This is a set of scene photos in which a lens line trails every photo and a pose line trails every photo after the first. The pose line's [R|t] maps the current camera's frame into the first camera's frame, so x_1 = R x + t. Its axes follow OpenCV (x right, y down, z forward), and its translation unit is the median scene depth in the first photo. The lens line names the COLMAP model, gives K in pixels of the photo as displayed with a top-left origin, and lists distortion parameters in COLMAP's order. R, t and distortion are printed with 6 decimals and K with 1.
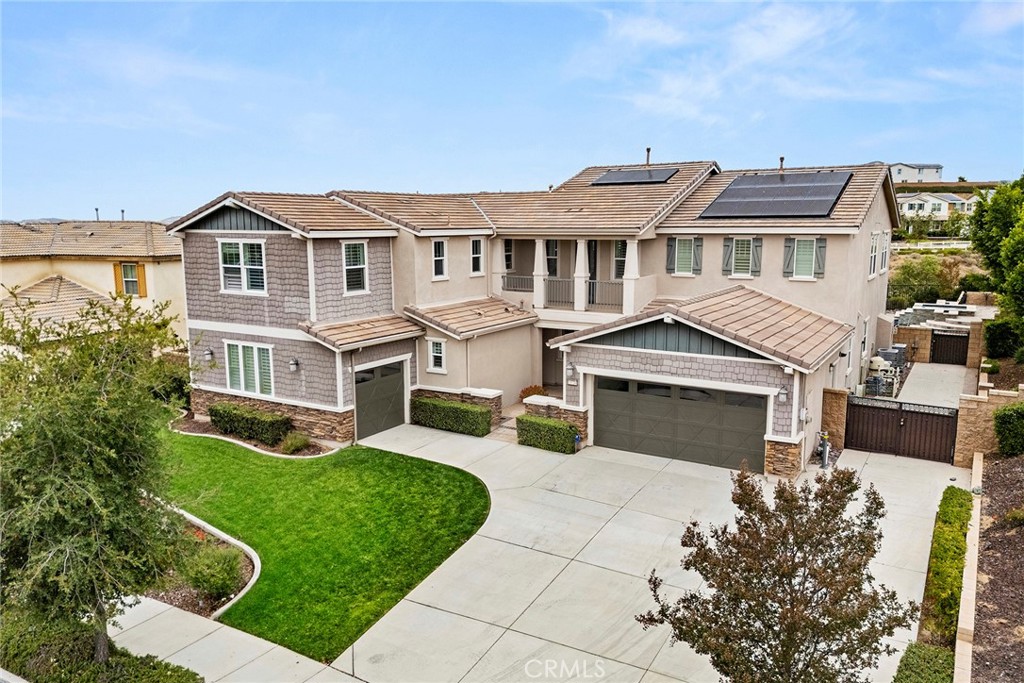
lens RADIAL K [[750.3, 0, 514.4], [0, 750.3, 362.0], [0, 0, 1]] dist [0.027785, -0.003637]
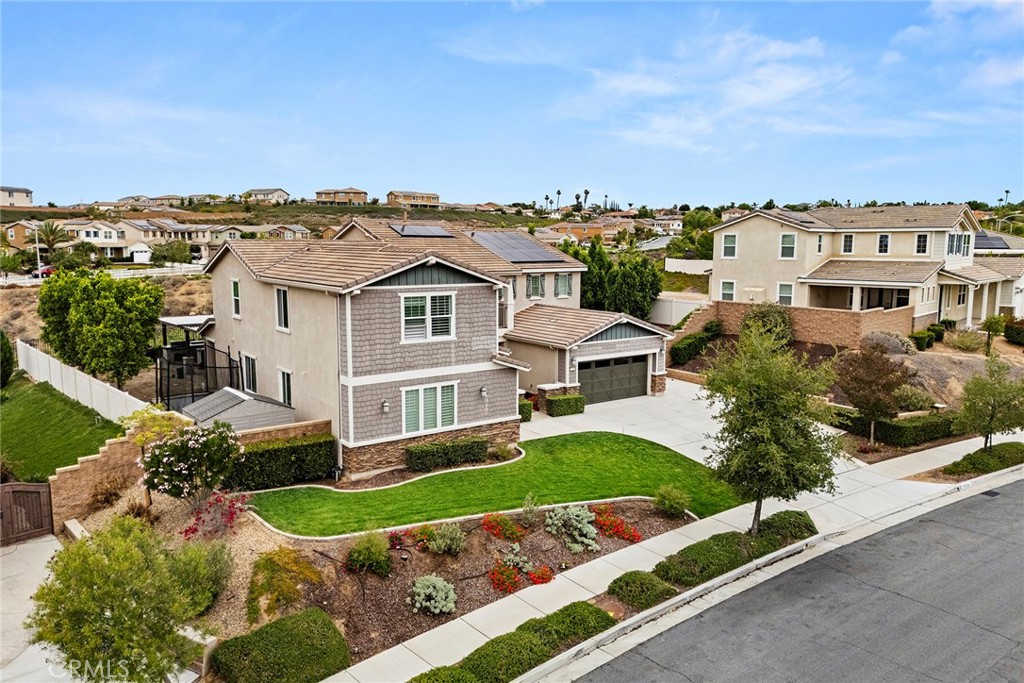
lens RADIAL K [[750.3, 0, 514.4], [0, 750.3, 362.0], [0, 0, 1]] dist [0.027785, -0.003637]
pose [[0.374073, -0.142142, 0.916441, -1.326963], [0.165818, 0.982512, 0.084707, -0.132476], [-0.912455, 0.120276, 0.391101, 0.450905]]
